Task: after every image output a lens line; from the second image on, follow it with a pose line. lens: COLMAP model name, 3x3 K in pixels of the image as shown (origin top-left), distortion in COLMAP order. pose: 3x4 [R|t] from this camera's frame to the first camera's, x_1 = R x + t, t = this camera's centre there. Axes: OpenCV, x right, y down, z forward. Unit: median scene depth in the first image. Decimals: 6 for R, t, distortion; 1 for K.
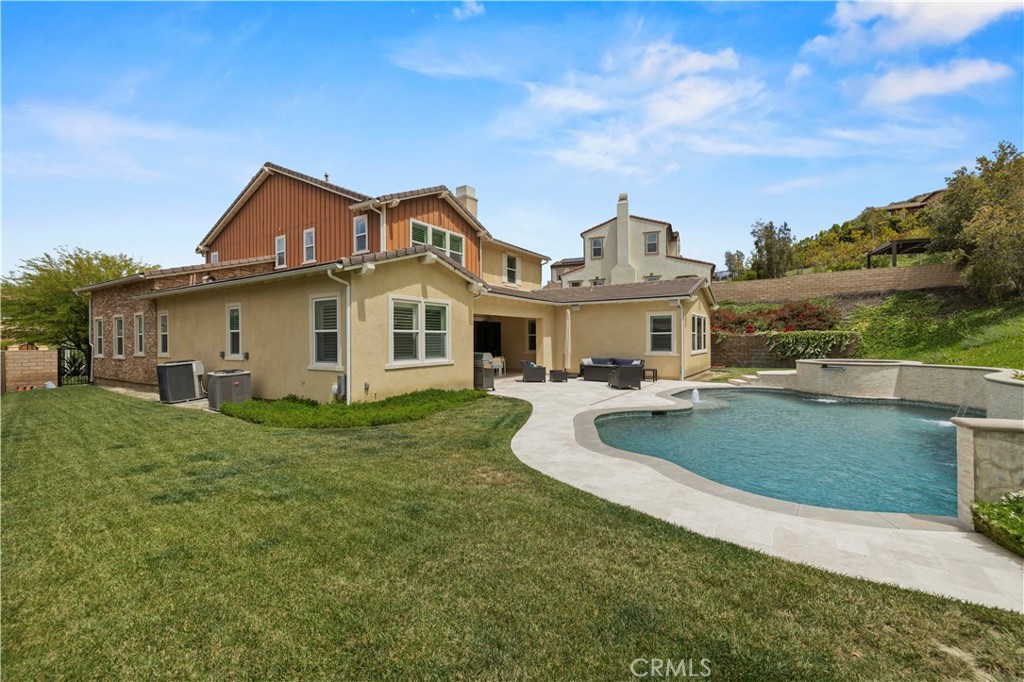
lens RADIAL K [[432.1, 0, 510.0], [0, 432.1, 340.0], [0, 0, 1]] dist [0.003093, 0.000193]
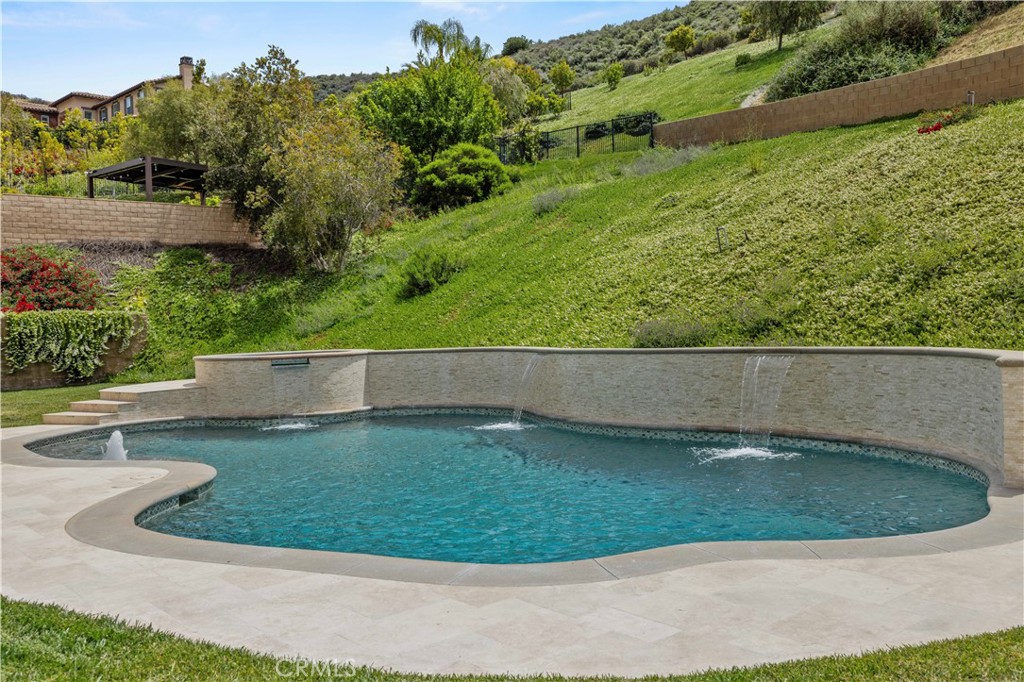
lens RADIAL K [[898.3, 0, 505.0], [0, 898.3, 341.8], [0, 0, 1]] dist [-0.006236, 0.024148]
pose [[0.281451, -0.017941, 0.959408, -0.183770], [0.029516, 0.999514, 0.010032, 0.025142], [-0.959122, 0.025494, 0.281844, 0.327362]]
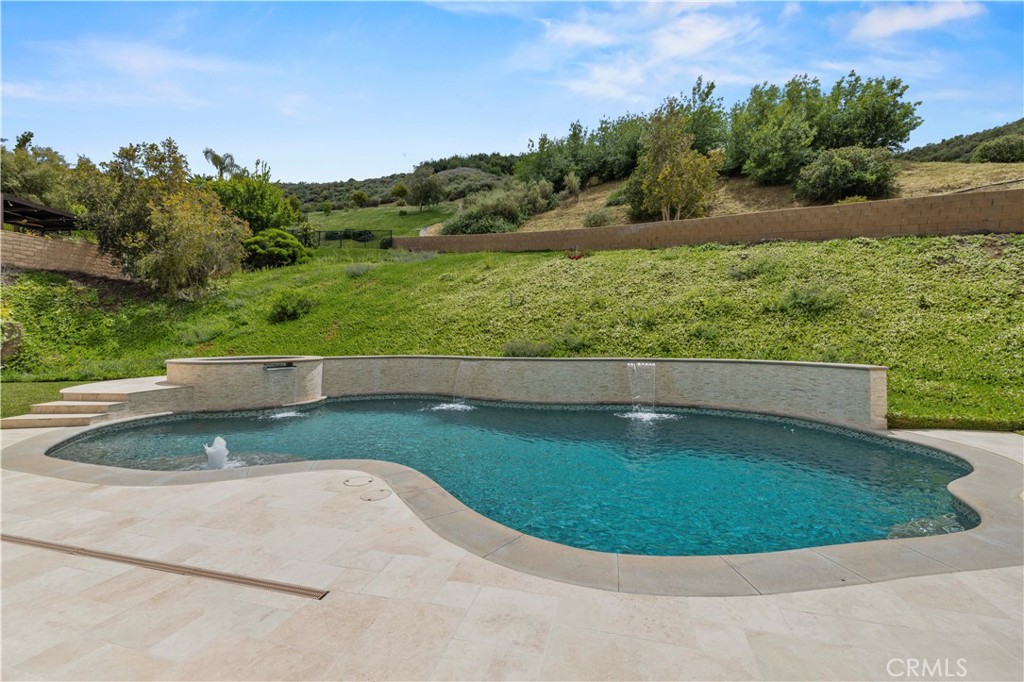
lens RADIAL K [[432.1, 0, 507.0], [0, 432.1, 340.5], [0, 0, 1]] dist [0.003093, 0.000193]
pose [[-0.300301, 0.008862, 0.953803, -0.025234], [0.004183, 0.999959, -0.007974, 0.021466], [-0.953835, 0.001595, -0.300325, 0.650068]]
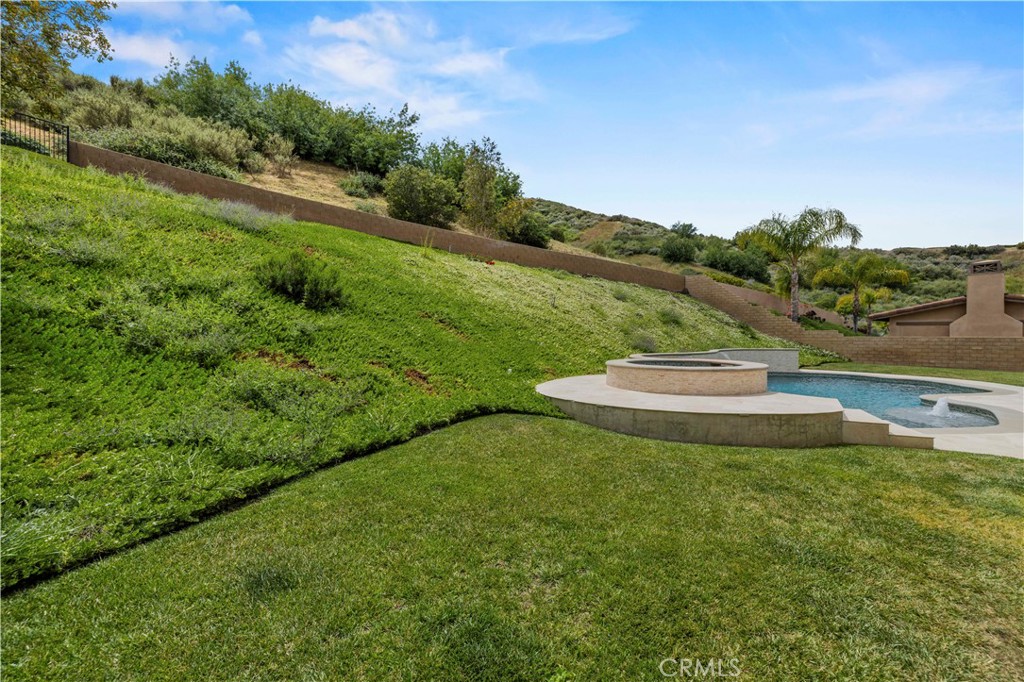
lens RADIAL K [[432.1, 0, 509.5], [0, 432.1, 336.2], [0, 0, 1]] dist [0.003093, 0.000193]
pose [[-0.988921, 0.009253, 0.148155, 0.769141], [0.009576, 0.999953, 0.001466, 0.004130], [-0.148134, 0.002868, -0.988963, 1.358406]]
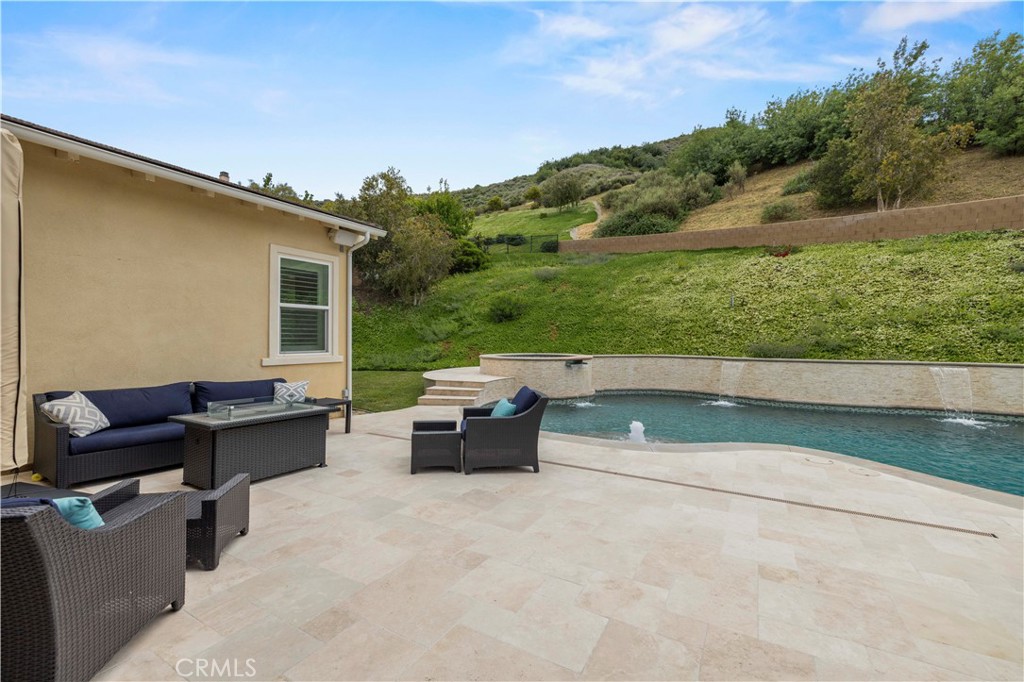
lens RADIAL K [[432.1, 0, 506.0], [0, 432.1, 338.5], [0, 0, 1]] dist [0.003093, 0.000193]
pose [[-0.048549, 0.005206, 0.998807, -0.057702], [-0.003474, 0.999979, -0.005381, 0.015849], [-0.998815, -0.003731, -0.048530, 0.888462]]
